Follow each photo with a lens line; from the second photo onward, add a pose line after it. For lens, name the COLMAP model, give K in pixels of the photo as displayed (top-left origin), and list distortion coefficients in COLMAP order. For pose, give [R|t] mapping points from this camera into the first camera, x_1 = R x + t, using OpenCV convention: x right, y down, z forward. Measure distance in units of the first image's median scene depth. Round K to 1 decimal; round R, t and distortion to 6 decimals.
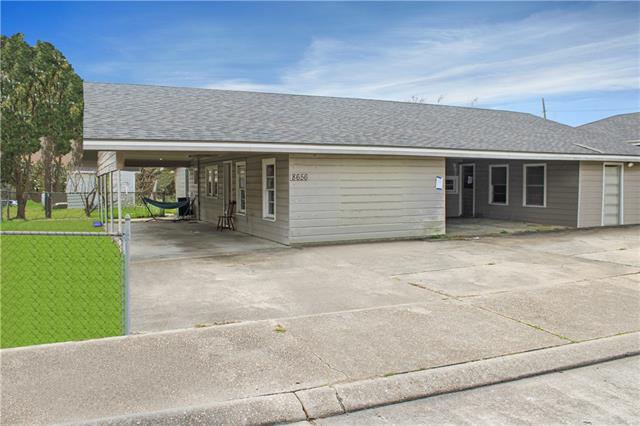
lens RADIAL K [[566.7, 0, 319.9], [0, 566.7, 212.6], [0, 0, 1]] dist [-0.015068, 0.003131]
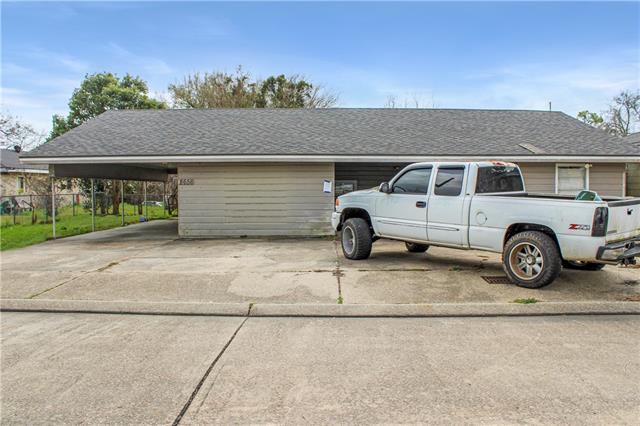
lens RADIAL K [[566.7, 0, 319.0], [0, 566.7, 212.3], [0, 0, 1]] dist [-0.015068, 0.003131]
pose [[0.878659, 0.018860, -0.477078, 0.713315], [-0.025928, 0.999630, -0.008236, 0.005193], [0.476746, 0.019606, 0.878822, 0.051377]]
